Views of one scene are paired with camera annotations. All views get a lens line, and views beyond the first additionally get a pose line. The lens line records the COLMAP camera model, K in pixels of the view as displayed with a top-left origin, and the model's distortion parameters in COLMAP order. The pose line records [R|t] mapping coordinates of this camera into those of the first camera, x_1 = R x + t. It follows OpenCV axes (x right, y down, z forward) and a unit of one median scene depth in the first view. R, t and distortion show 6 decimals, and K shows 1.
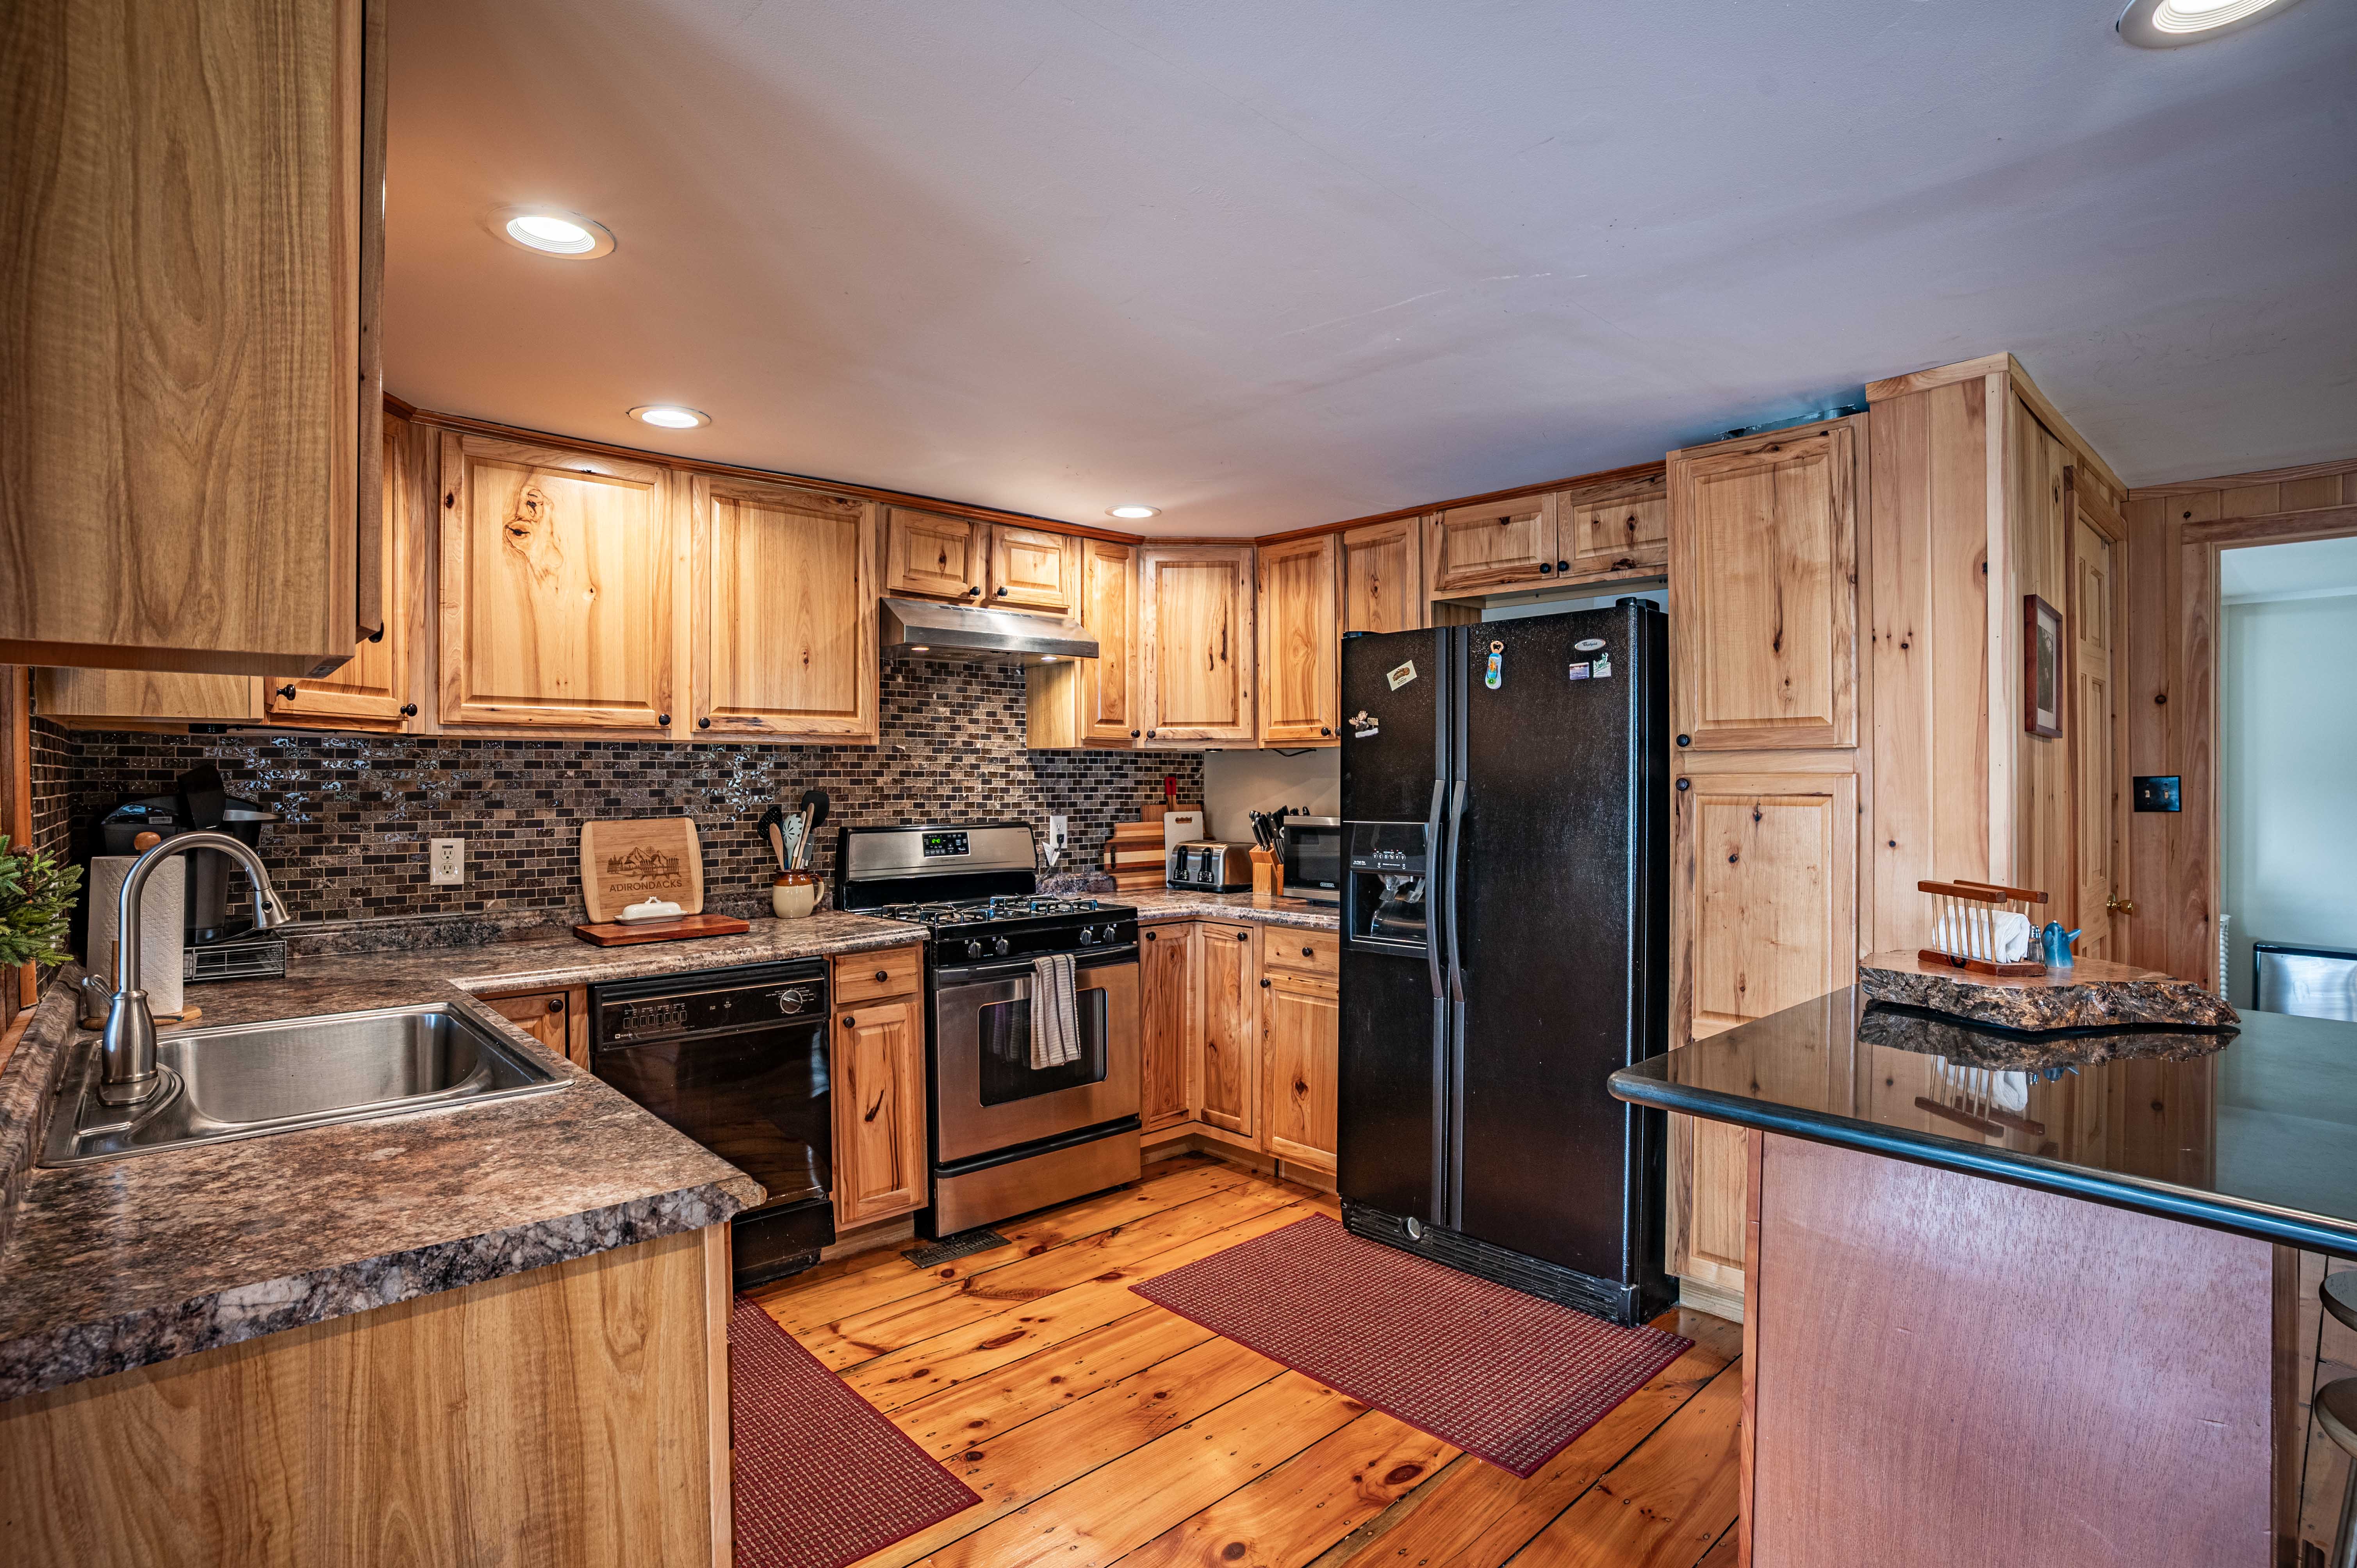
lens RADIAL K [[1200.0, 0, 1176.2], [0, 1200.0, 775.5], [0, 0, 1]] dist [-0.077699, 0.038844]
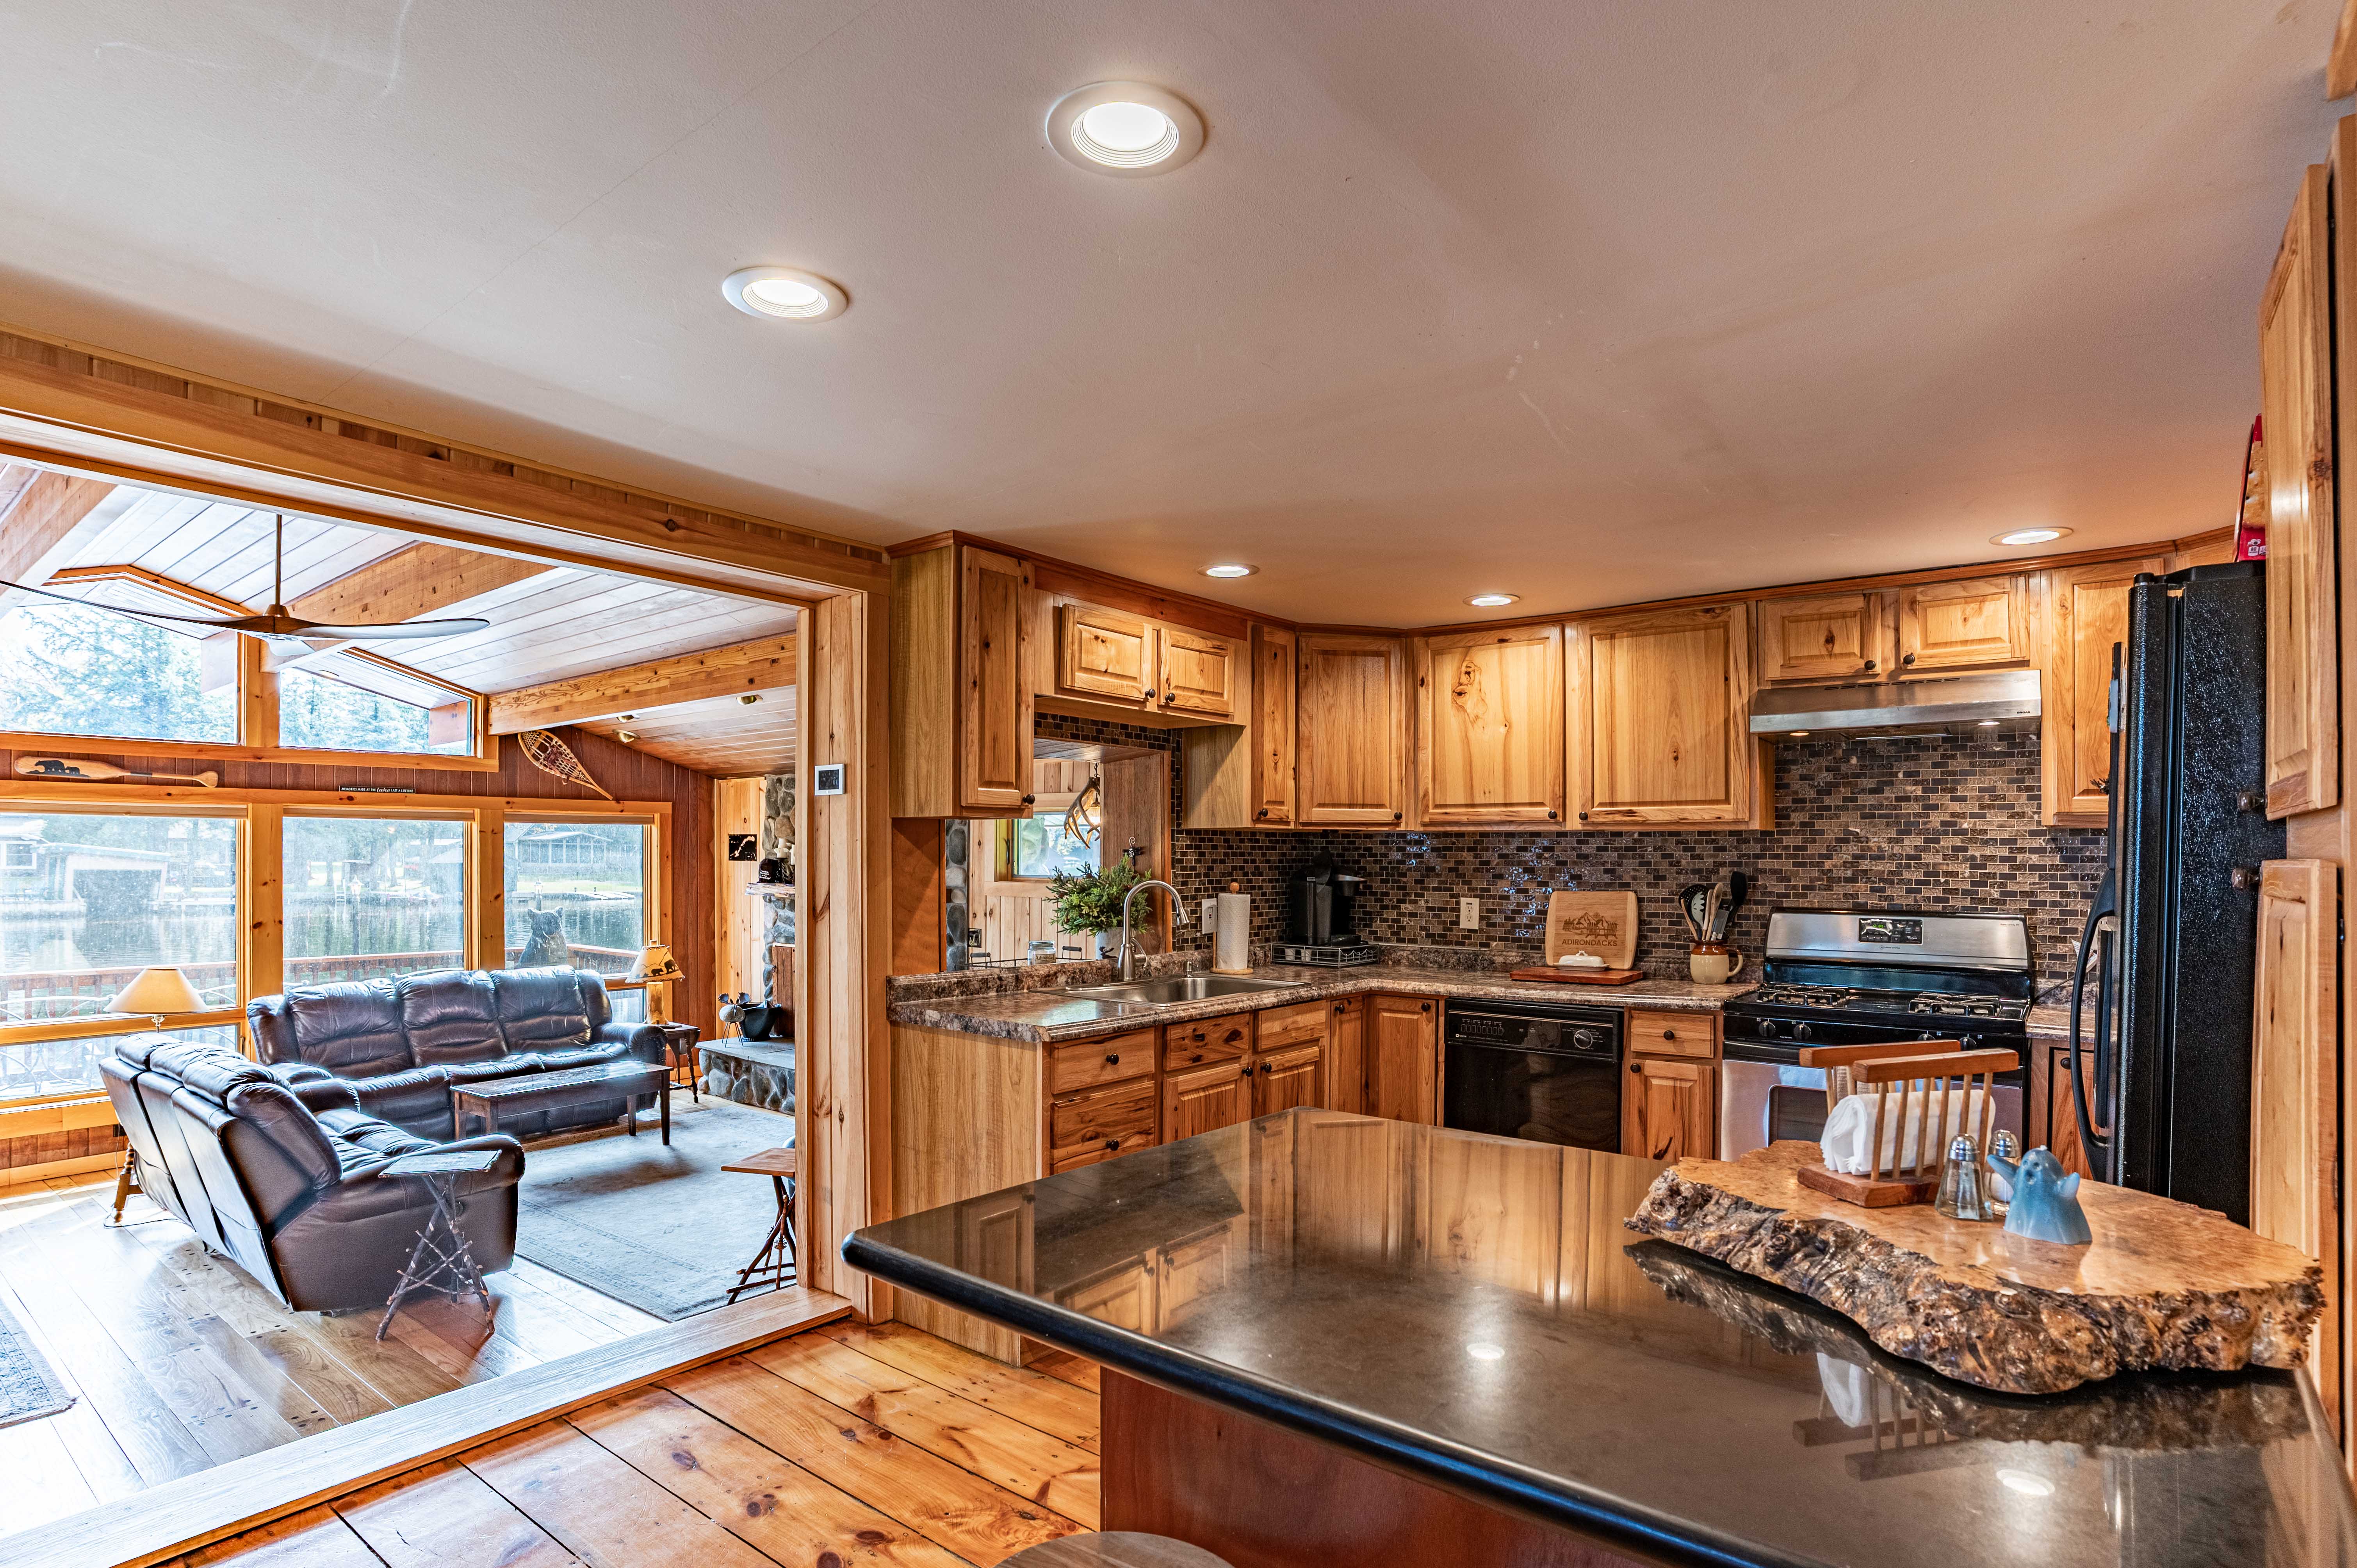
lens RADIAL K [[1159.7, 0, 1161.9], [0, 1159.7, 861.2], [0, 0, 1]] dist [-0.042234, 0.027394]
pose [[0.200866, 0.007546, -0.979590, 0.692388], [-0.005079, 0.999965, 0.006661, -0.001116], [0.979606, 0.003637, 0.200897, 0.302211]]
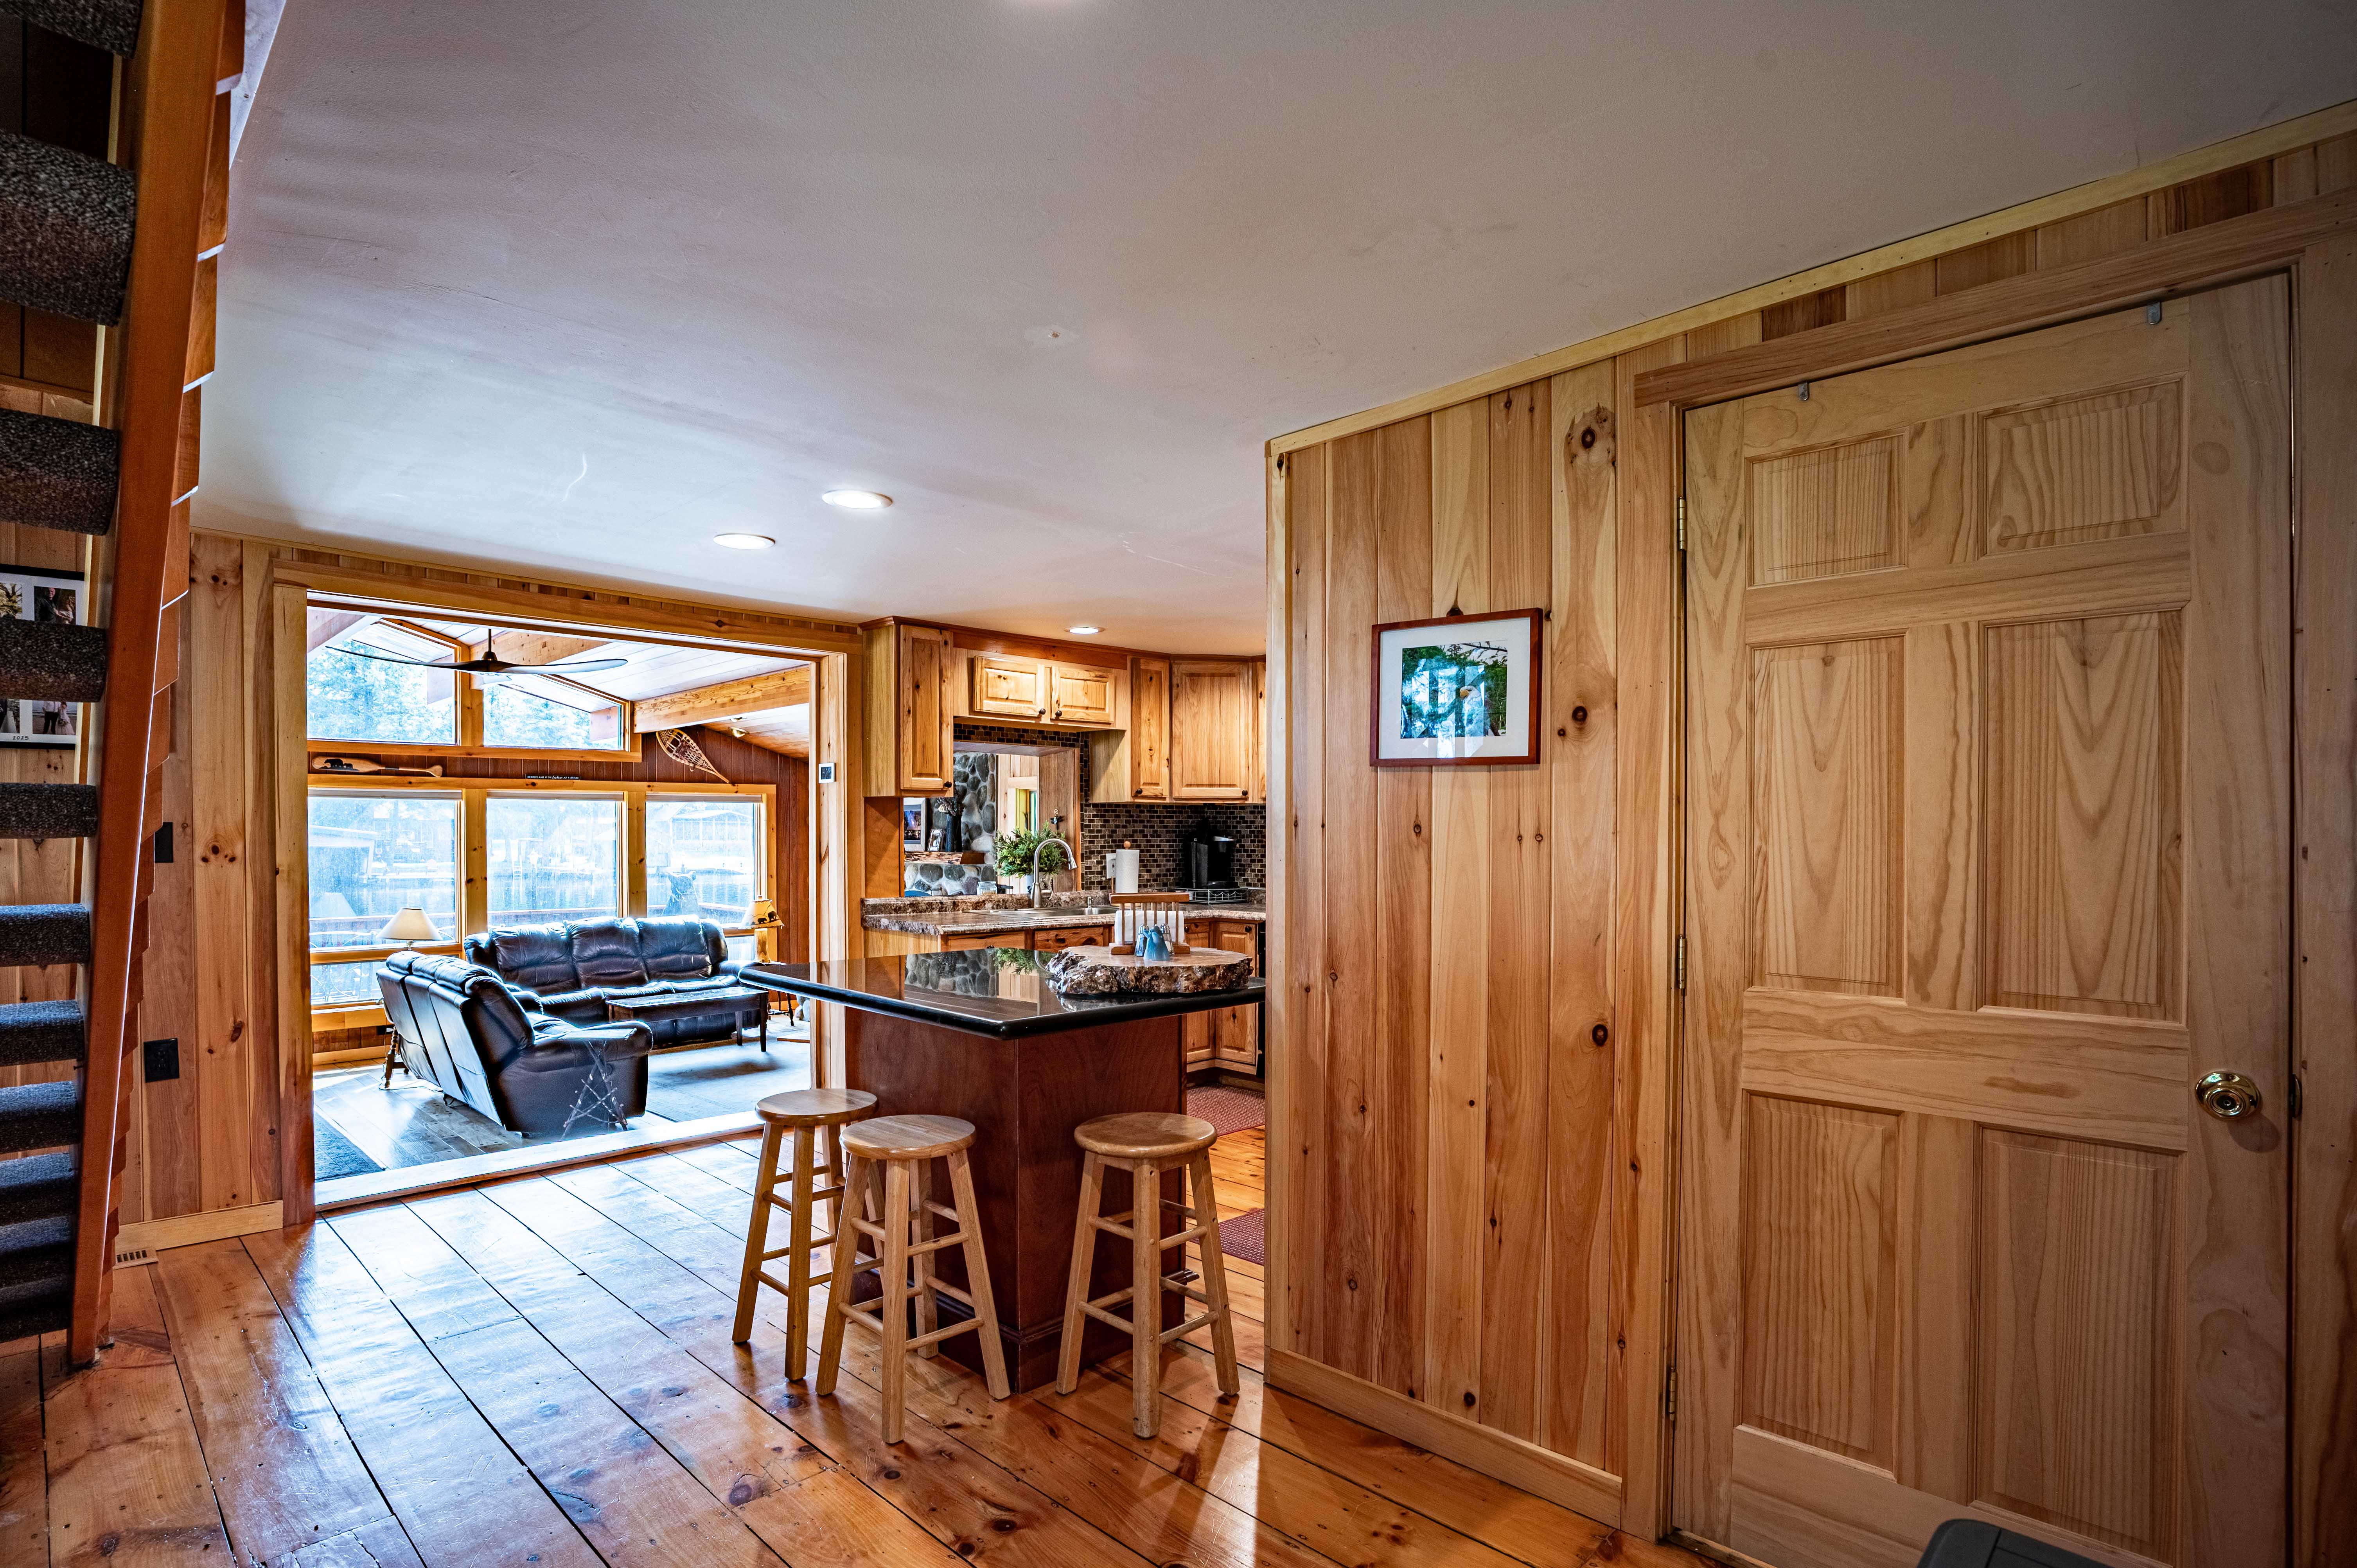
lens RADIAL K [[1151.8, 0, 1108.1], [0, 1151.8, 847.4], [0, 0, 1]] dist [0.000457, 0.000342]
pose [[0.052872, 0.016286, -0.998468, 1.235469], [-0.001249, 0.999867, 0.016242, 0.011266], [0.998601, 0.000388, 0.052886, 0.519598]]
